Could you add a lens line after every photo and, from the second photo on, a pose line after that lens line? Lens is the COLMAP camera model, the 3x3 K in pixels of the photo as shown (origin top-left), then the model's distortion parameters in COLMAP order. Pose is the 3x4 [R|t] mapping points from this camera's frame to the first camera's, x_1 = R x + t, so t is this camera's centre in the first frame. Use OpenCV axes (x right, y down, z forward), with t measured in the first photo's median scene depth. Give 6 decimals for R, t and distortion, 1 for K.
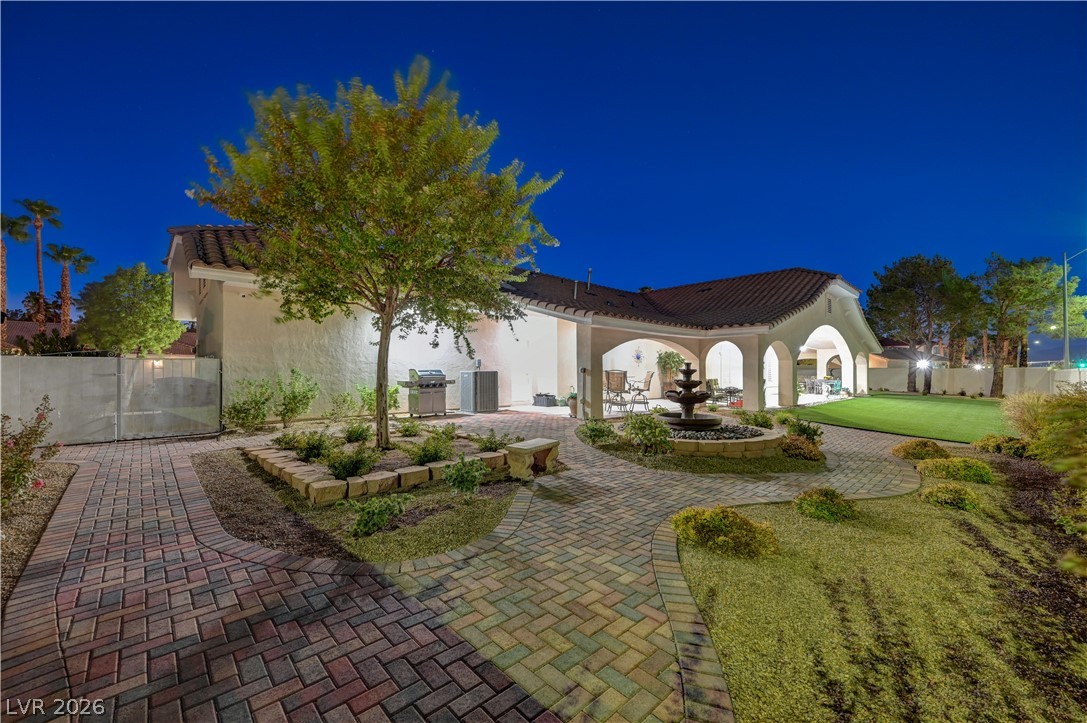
lens RADIAL K [[431.6, 0, 544.6], [0, 431.6, 367.0], [0, 0, 1]] dist [0.000139, 0.000273]
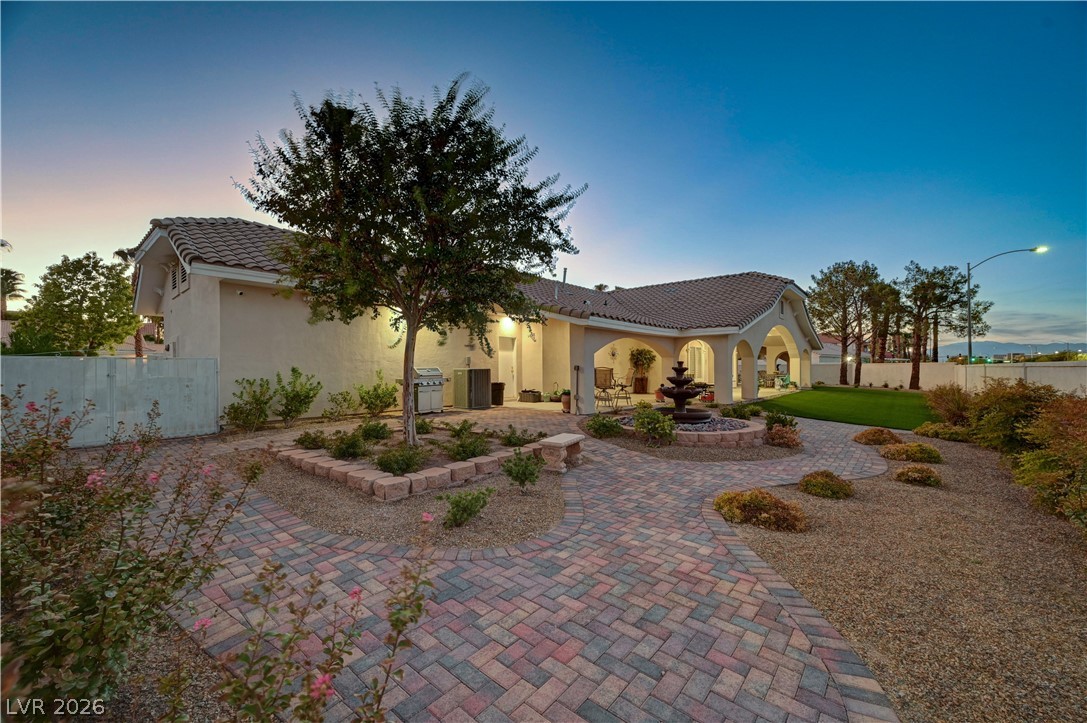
lens RADIAL K [[429.3, 0, 544.1], [0, 429.3, 363.5], [0, 0, 1]] dist [-0.000344, 0.000315]
pose [[0.994037, -0.002097, 0.109025, -0.127045], [0.001679, 0.999991, 0.003930, -0.009165], [-0.109032, -0.003723, 0.994031, -0.038993]]
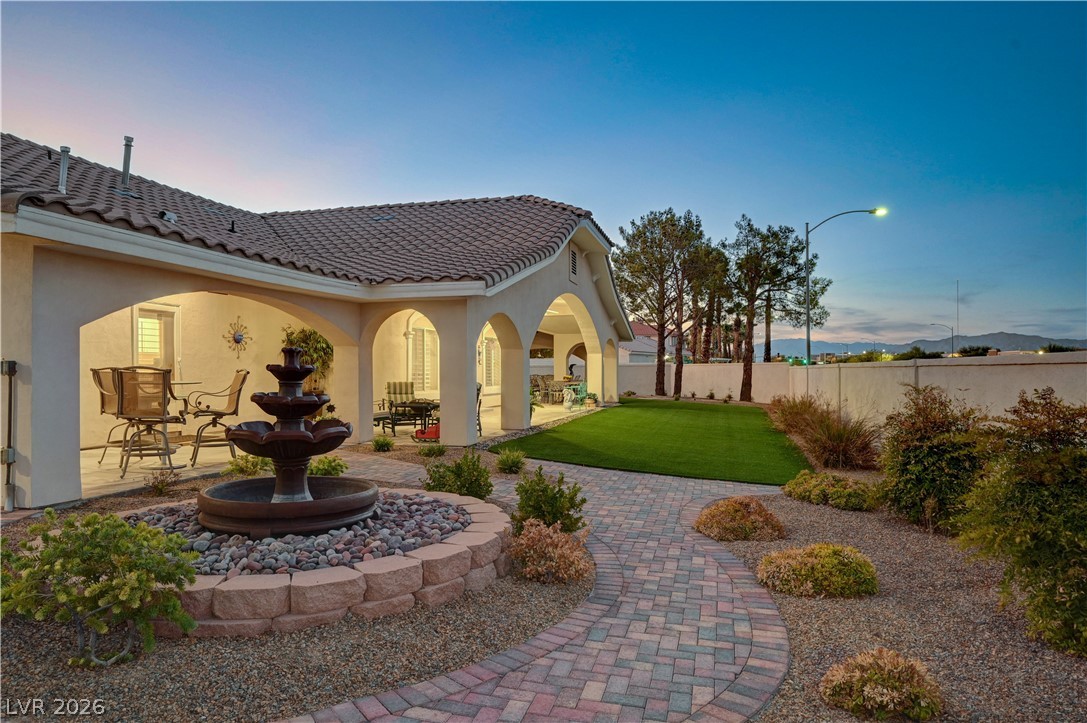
lens RADIAL K [[699.7, 0, 543.5], [0, 699.7, 361.5], [0, 0, 1]] dist [-0.003356, -0.000655]
pose [[0.848608, 0.002721, 0.529015, 0.192511], [-0.003047, 0.999995, -0.000256, 0.001576], [-0.529013, -0.001395, 0.848613, 0.358637]]
